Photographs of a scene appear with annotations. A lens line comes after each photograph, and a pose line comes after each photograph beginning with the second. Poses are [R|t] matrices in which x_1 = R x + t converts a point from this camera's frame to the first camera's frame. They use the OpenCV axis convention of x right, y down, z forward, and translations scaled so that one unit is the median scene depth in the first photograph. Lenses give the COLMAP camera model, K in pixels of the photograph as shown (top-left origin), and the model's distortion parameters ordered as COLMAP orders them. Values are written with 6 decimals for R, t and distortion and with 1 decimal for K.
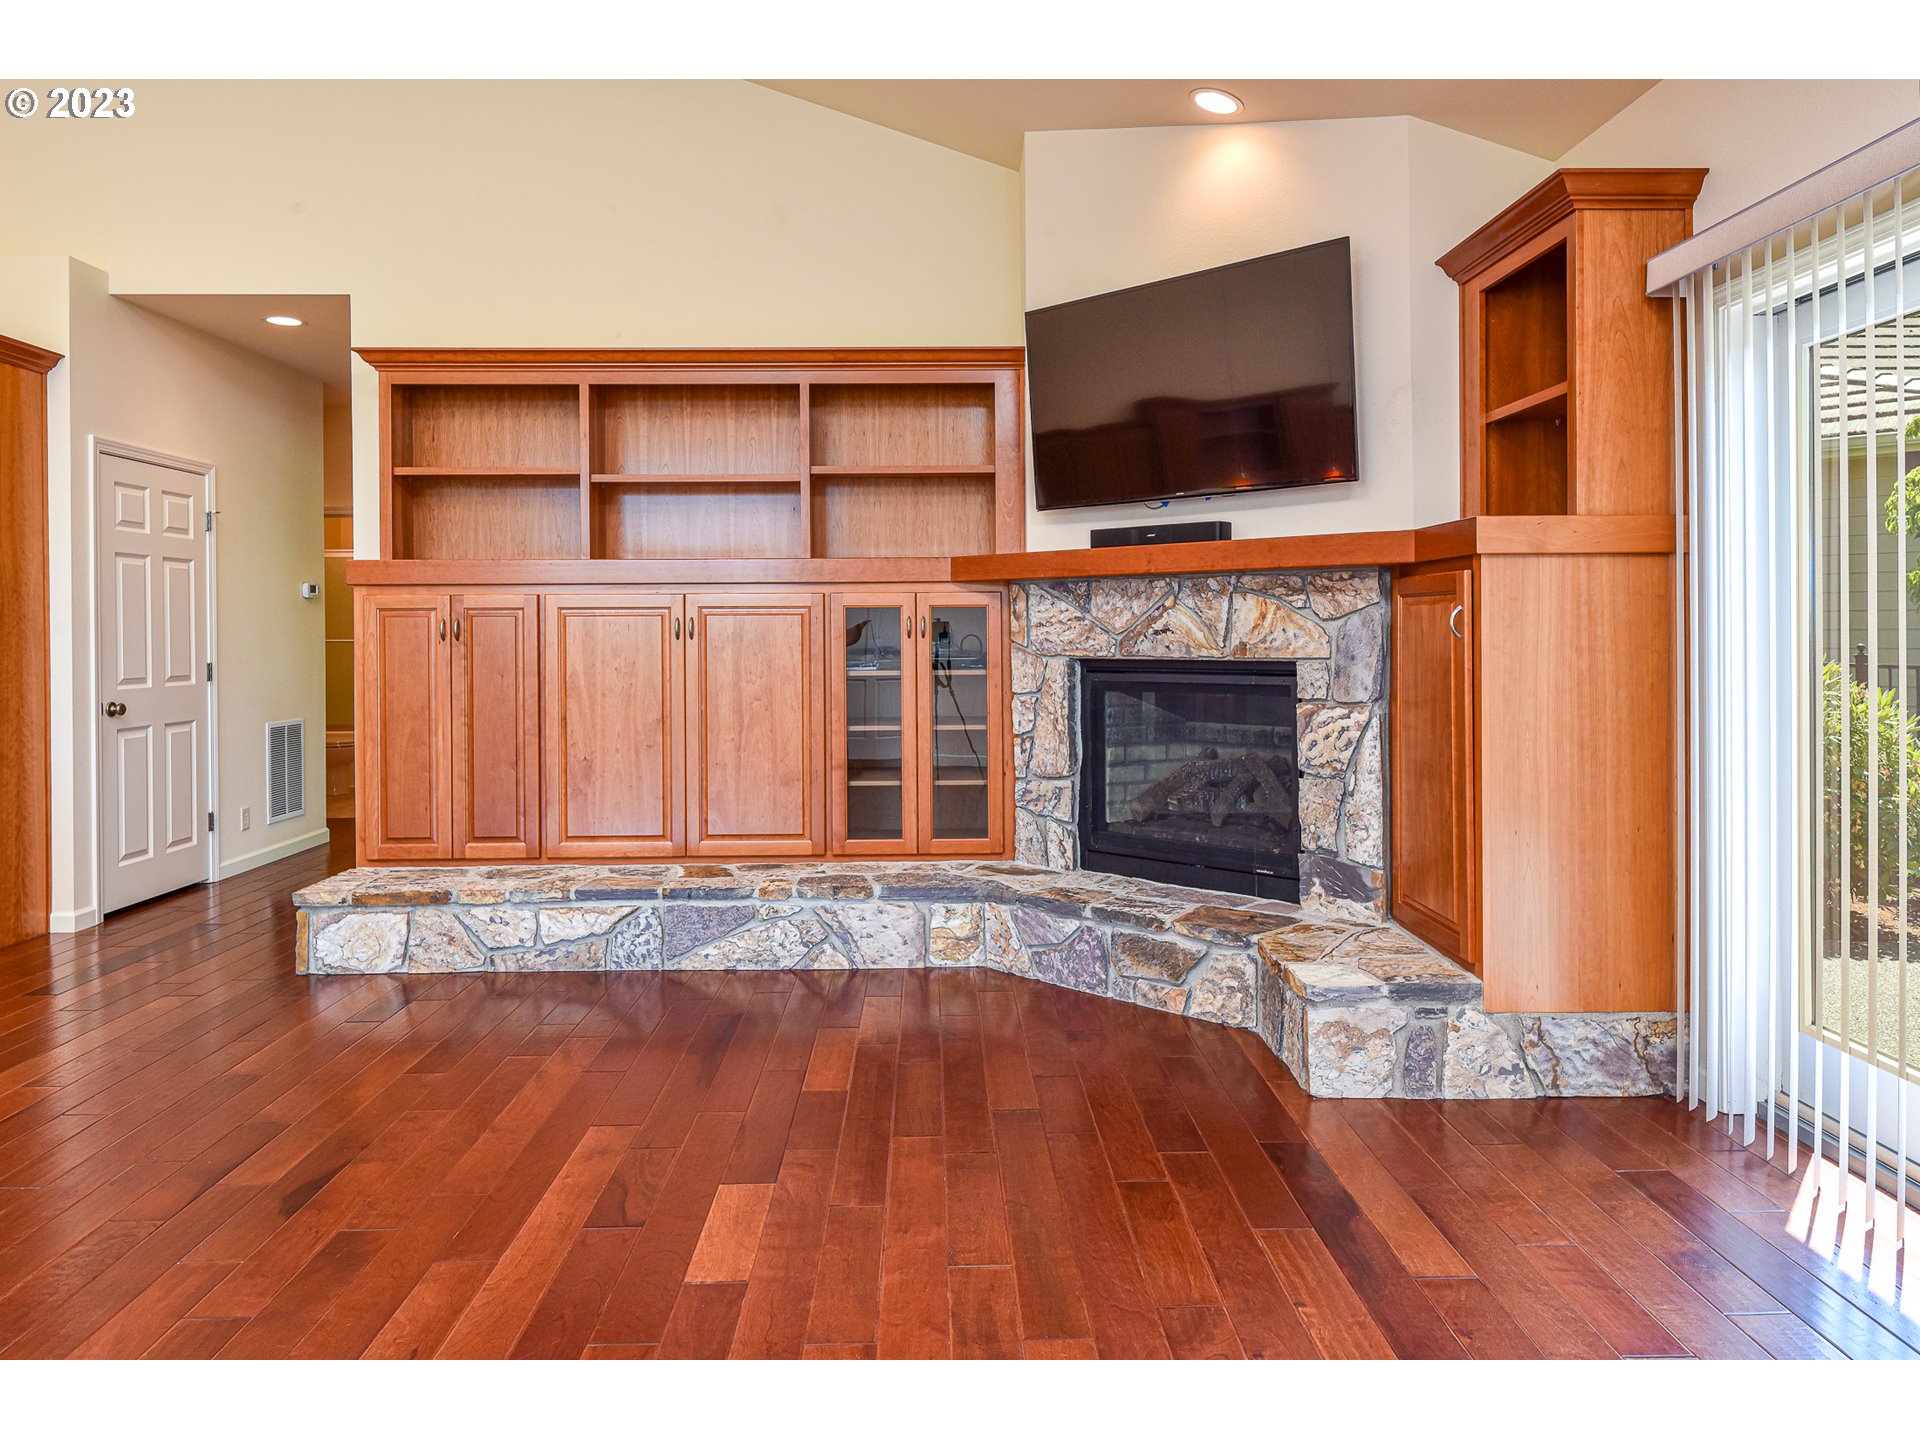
lens RADIAL K [[1299.4, 0, 894.6], [0, 1299.4, 635.3], [0, 0, 1]] dist [-0.001241, -0.003528]
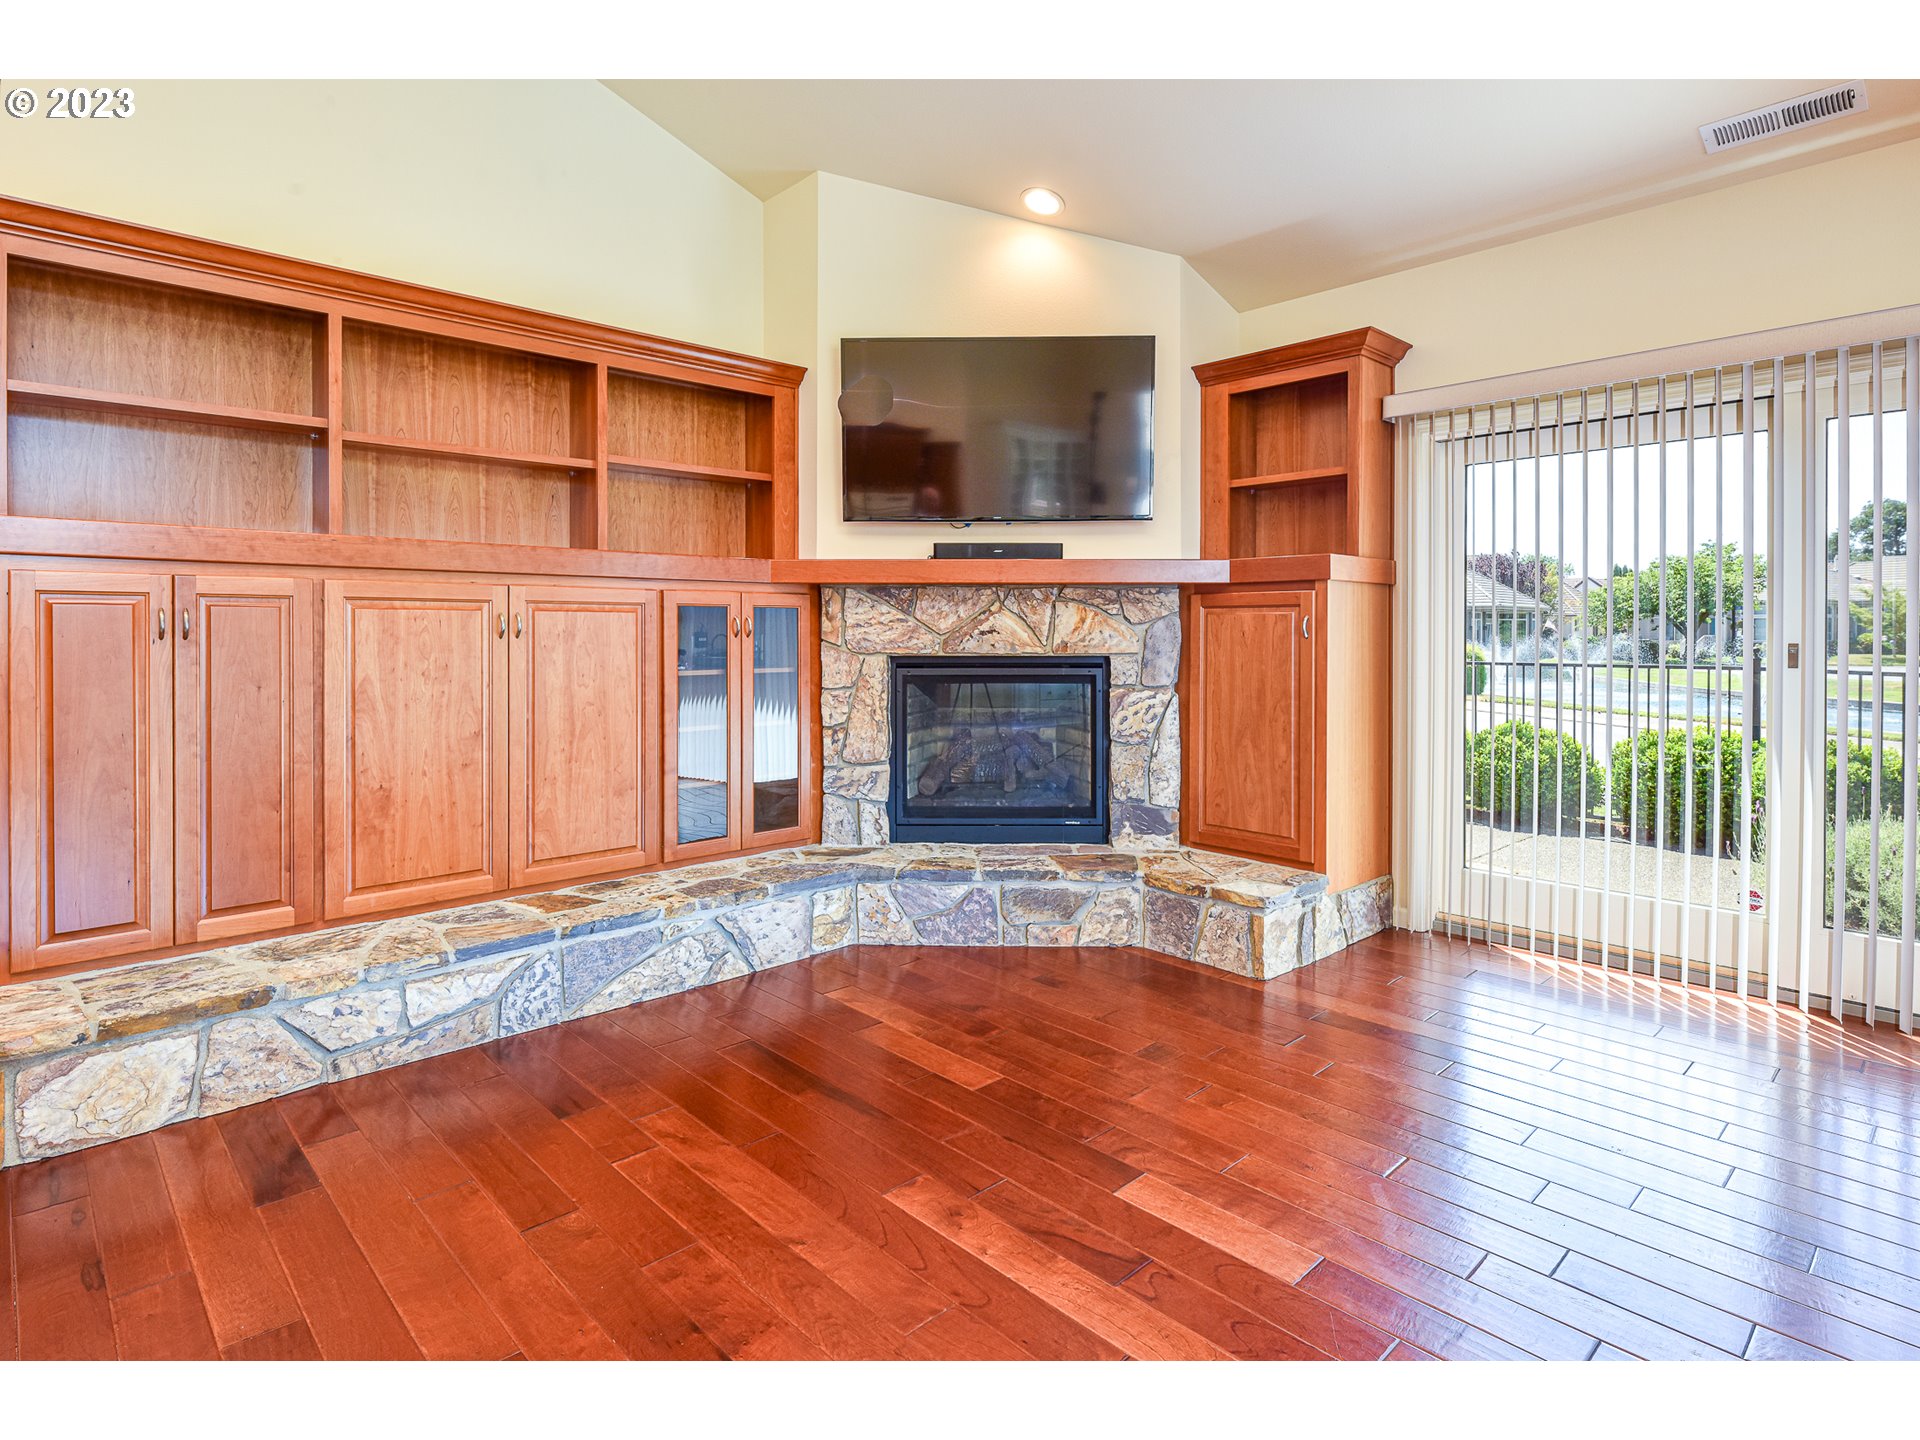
lens RADIAL K [[1042.6, 0, 1059.8], [0, 1042.6, 636.8], [0, 0, 1]] dist [0.003512, -0.003297]
pose [[0.717661, 0.003144, 0.696385, -0.416137], [-0.003127, 0.999994, -0.001293, 0.002225], [-0.696385, -0.001250, 0.717667, 0.269988]]
